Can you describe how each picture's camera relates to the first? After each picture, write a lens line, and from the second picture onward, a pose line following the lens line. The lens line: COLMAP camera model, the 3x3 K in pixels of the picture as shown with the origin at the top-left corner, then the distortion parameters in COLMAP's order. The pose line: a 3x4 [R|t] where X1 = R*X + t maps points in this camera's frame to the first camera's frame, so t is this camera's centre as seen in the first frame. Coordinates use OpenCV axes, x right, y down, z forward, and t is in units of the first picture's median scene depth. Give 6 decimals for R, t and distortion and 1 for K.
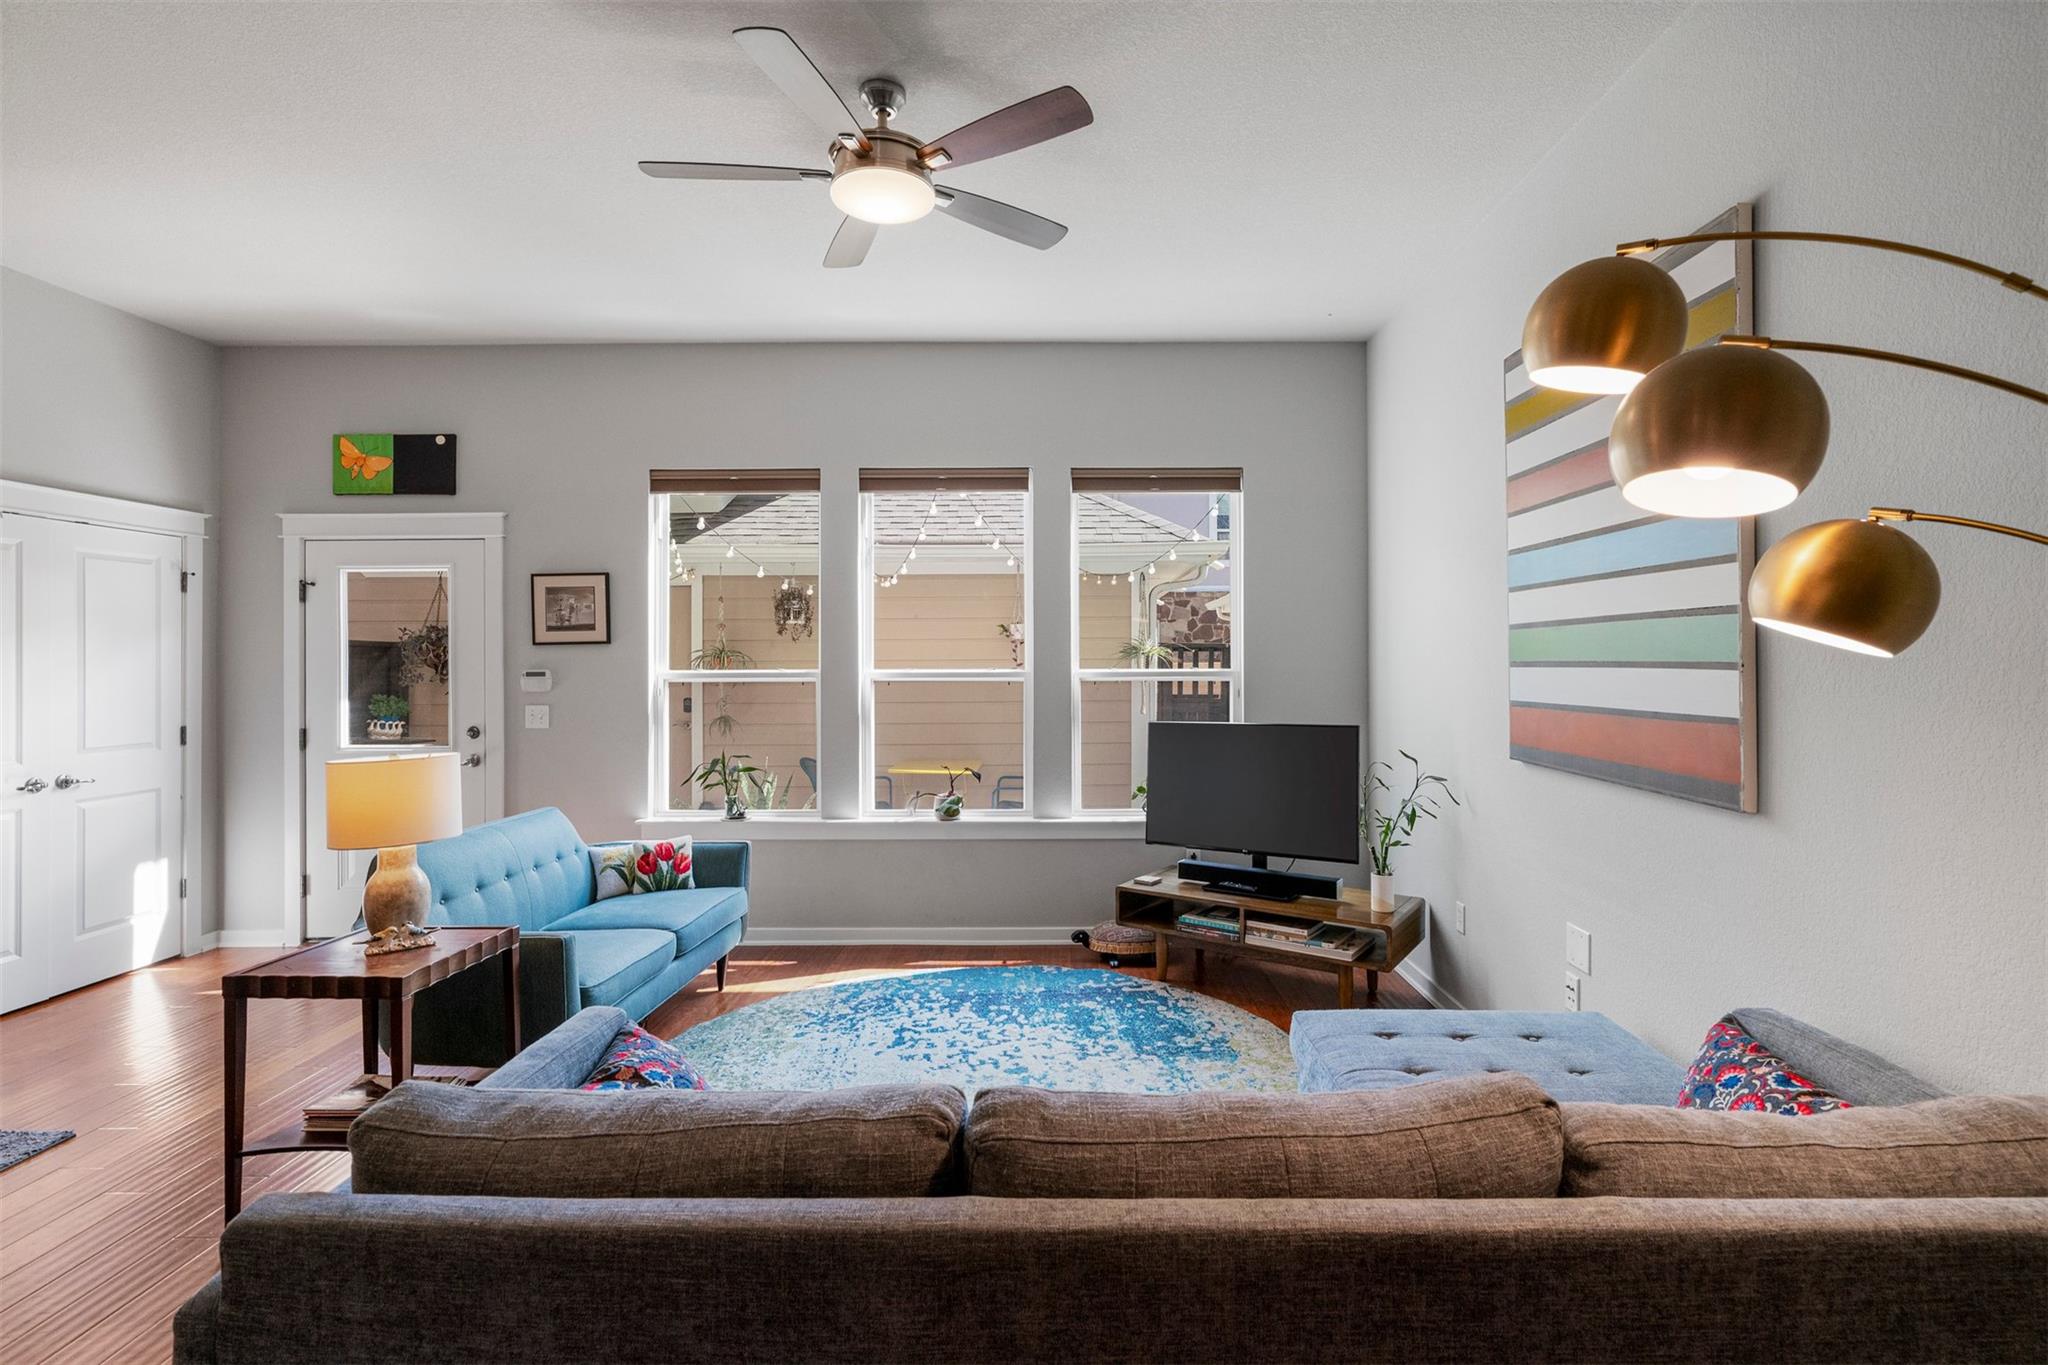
lens RADIAL K [[938.2, 0, 1065.9], [0, 938.2, 666.5], [0, 0, 1]] dist [-0.012091, 0.007798]
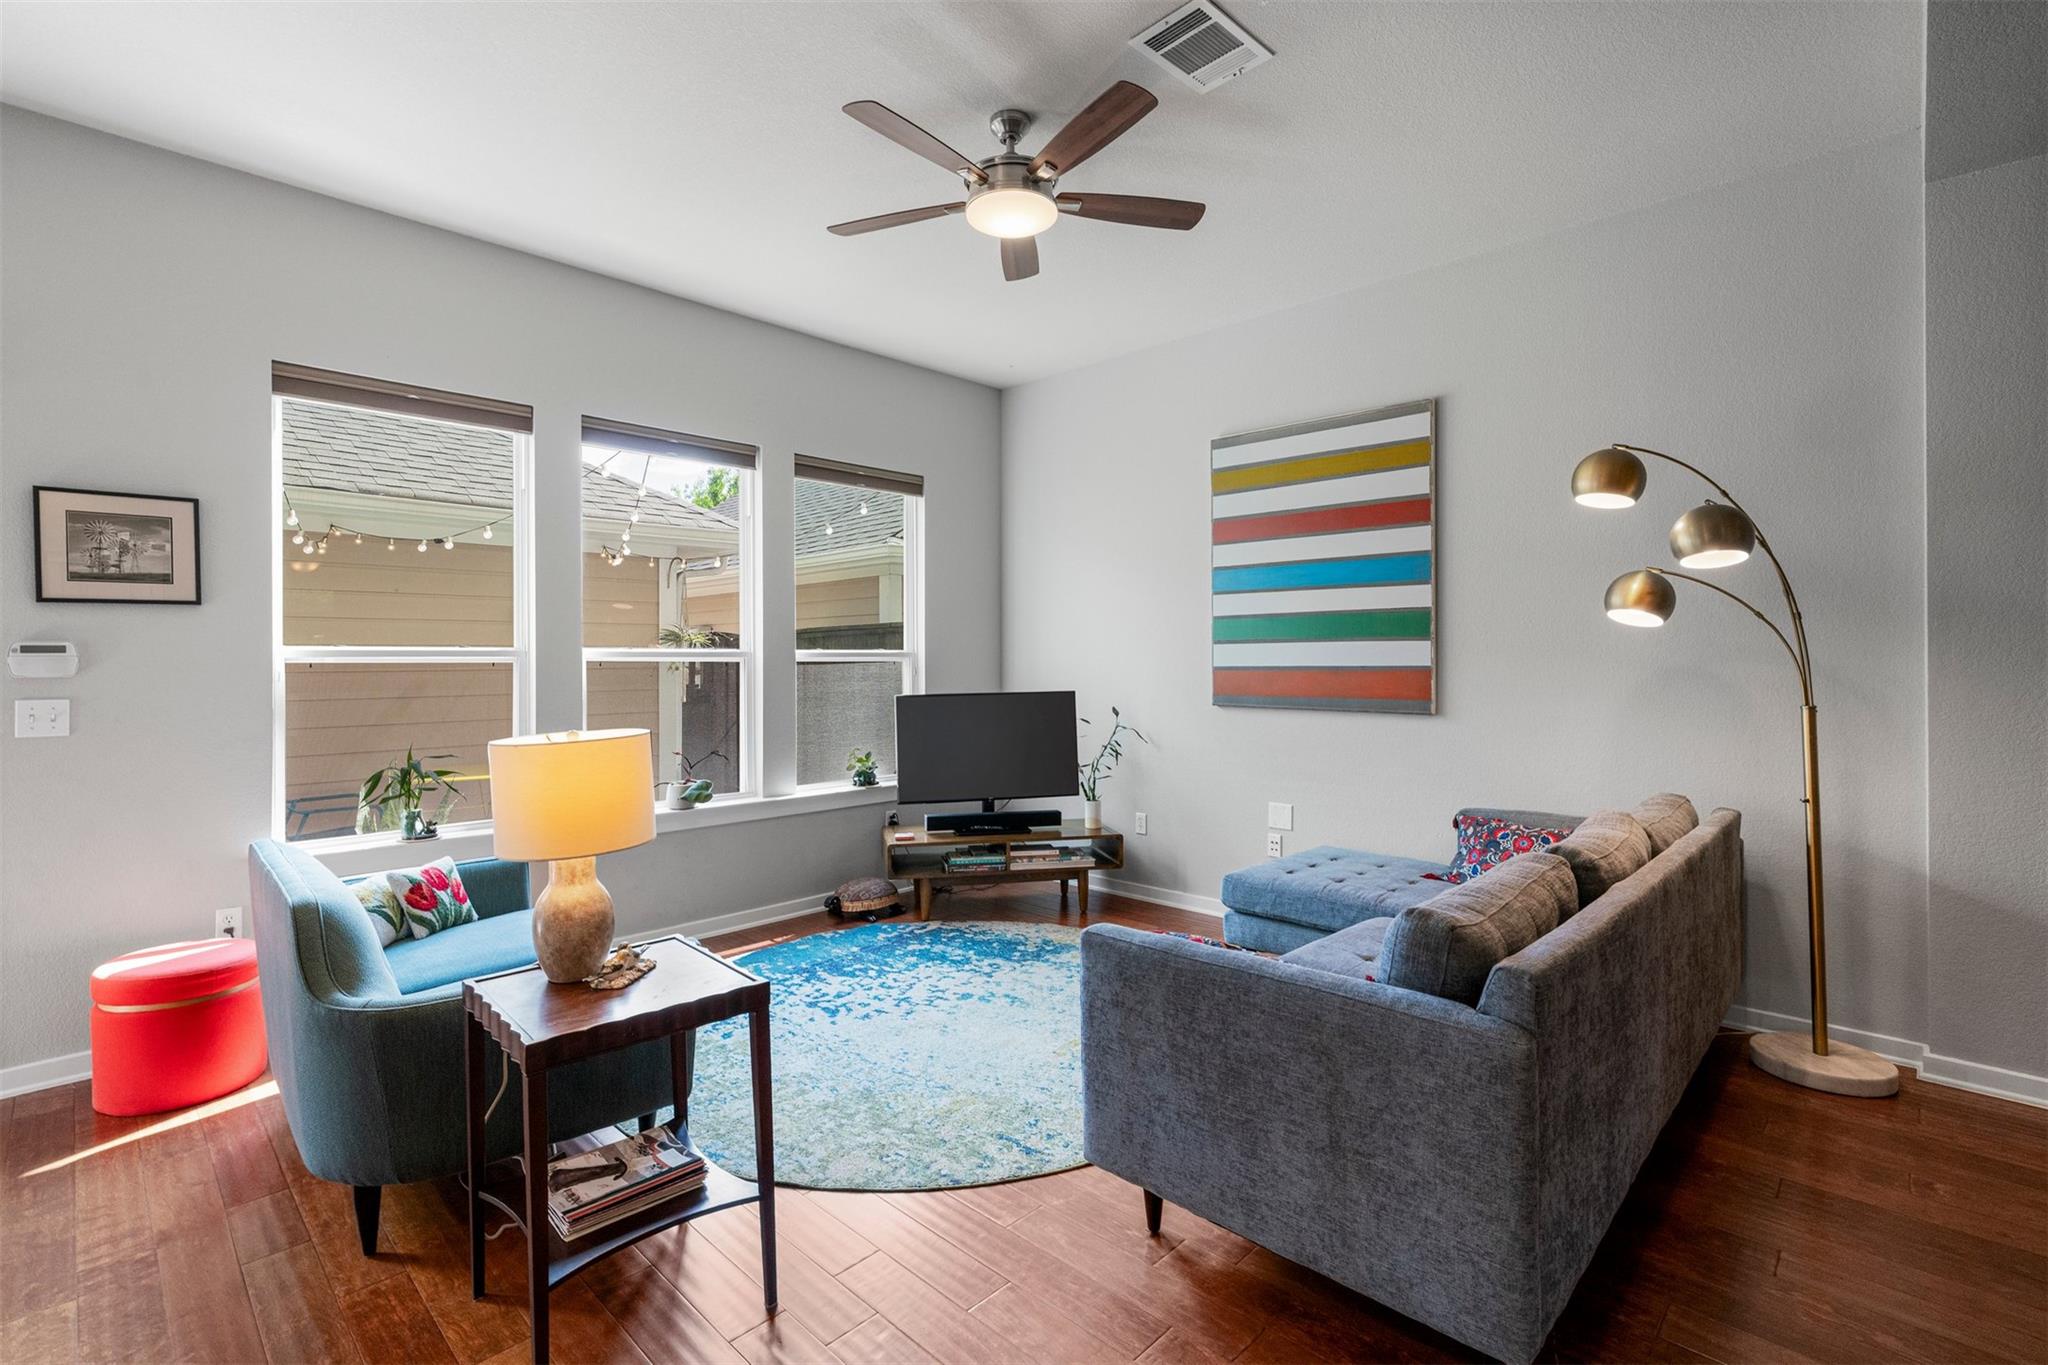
lens RADIAL K [[938.2, 0, 1021.8], [0, 938.2, 654.0], [0, 0, 1]] dist [-0.012091, 0.007798]
pose [[0.697679, 0.004486, 0.716396, -0.626029], [0.003555, 0.999946, -0.009723, 0.022169], [-0.716402, 0.009330, 0.697626, 0.119631]]
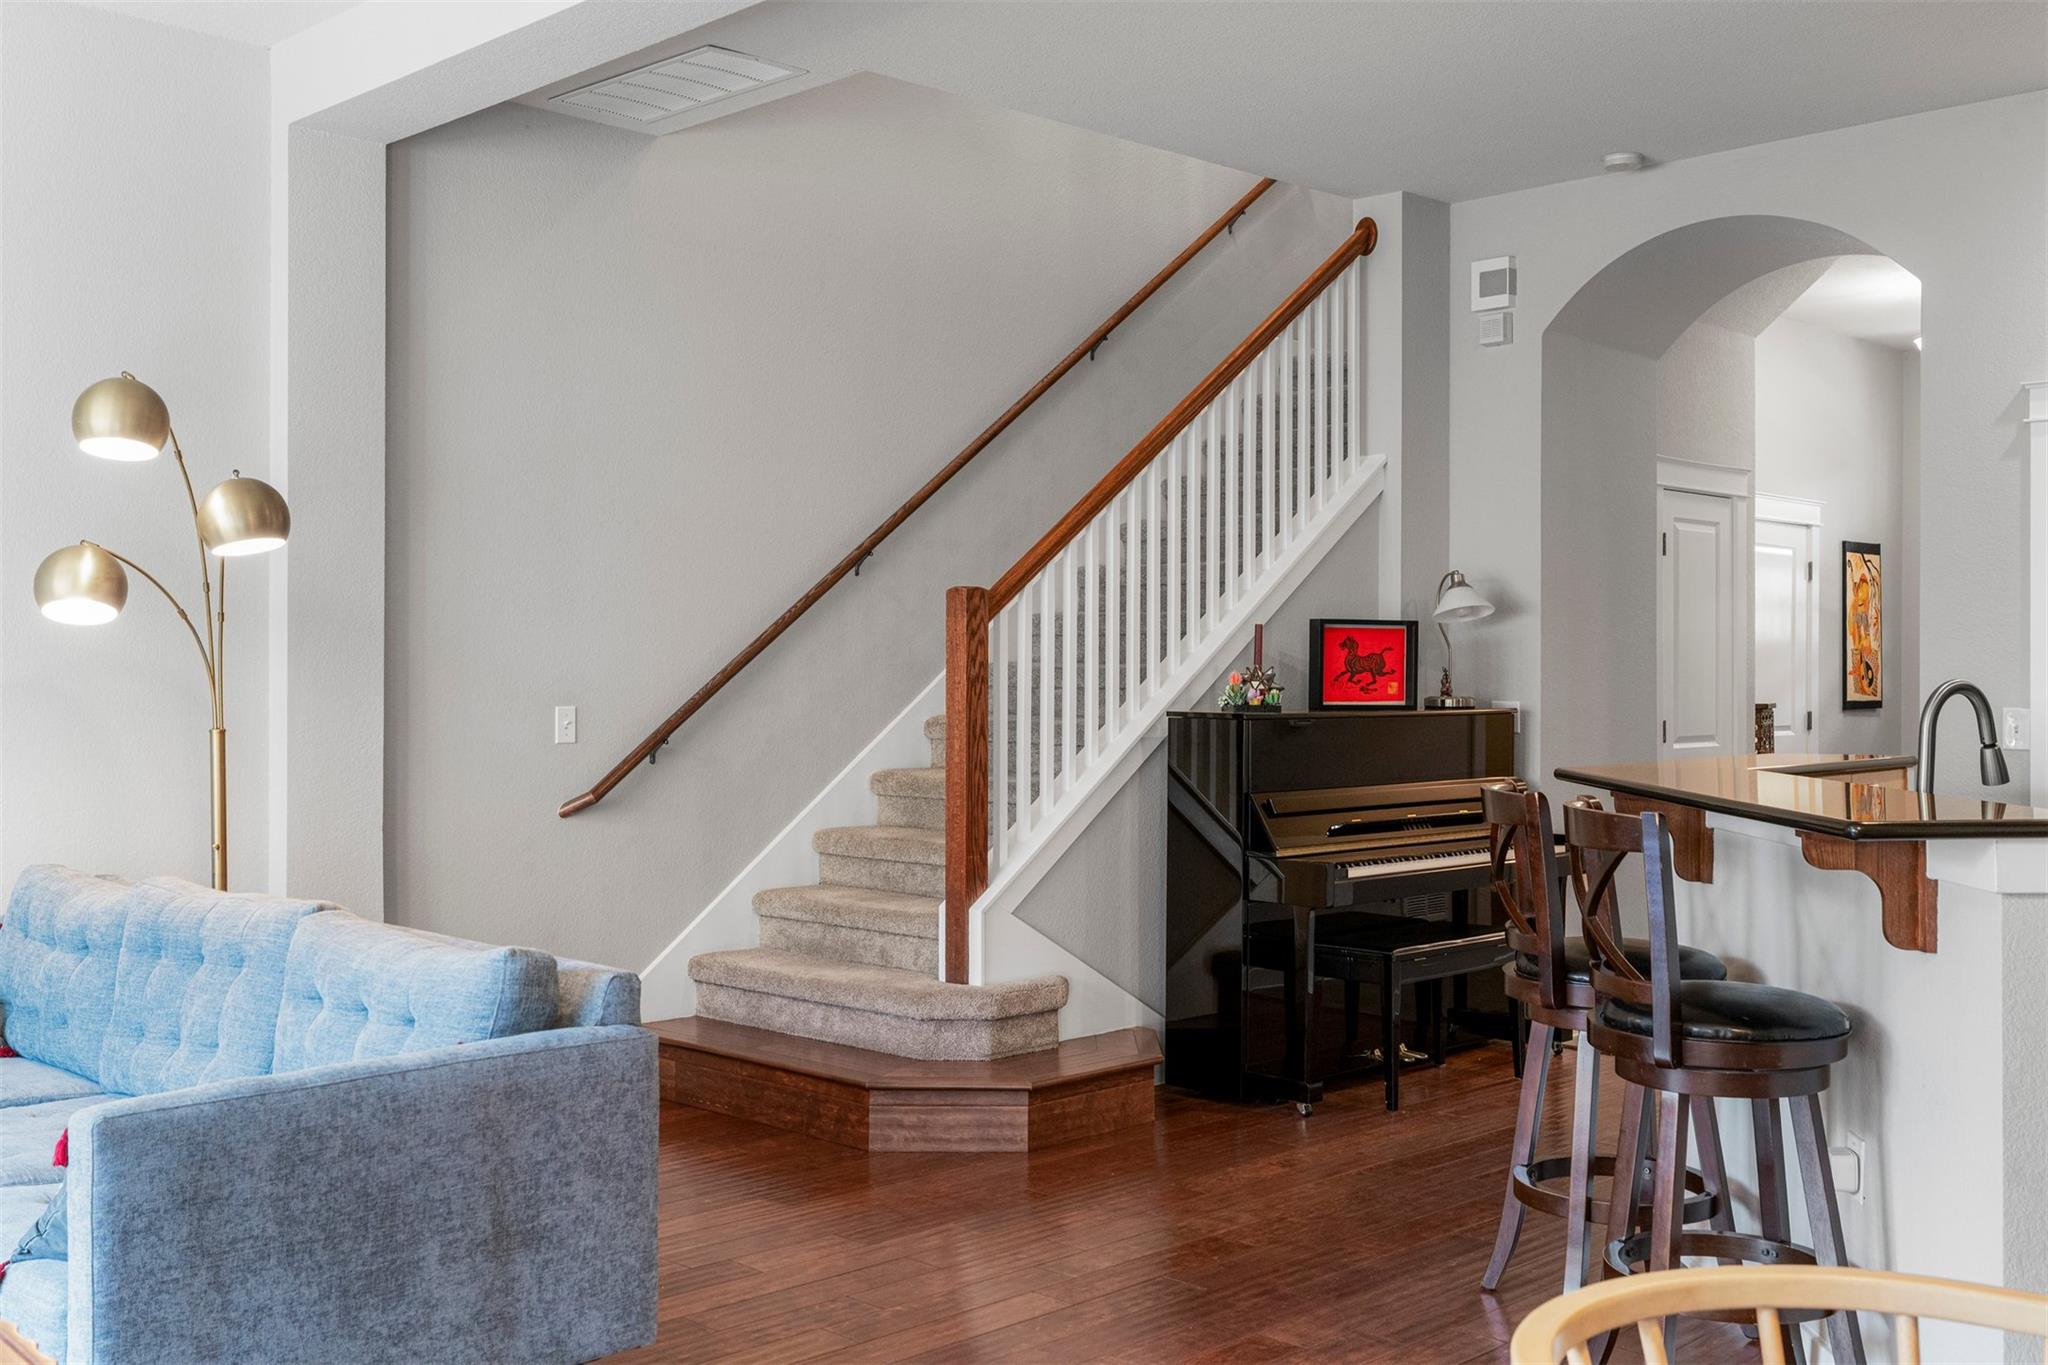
lens RADIAL K [[2015.6, 0, 1032.4], [0, 2015.6, 656.8], [0, 0, 1]] dist [0.009483, 0.000000]
pose [[-0.702208, 0.006086, 0.711946, -0.923816], [0.003697, 0.999981, -0.004903, 0.020467], [-0.711962, -0.000811, -0.702217, 0.695699]]
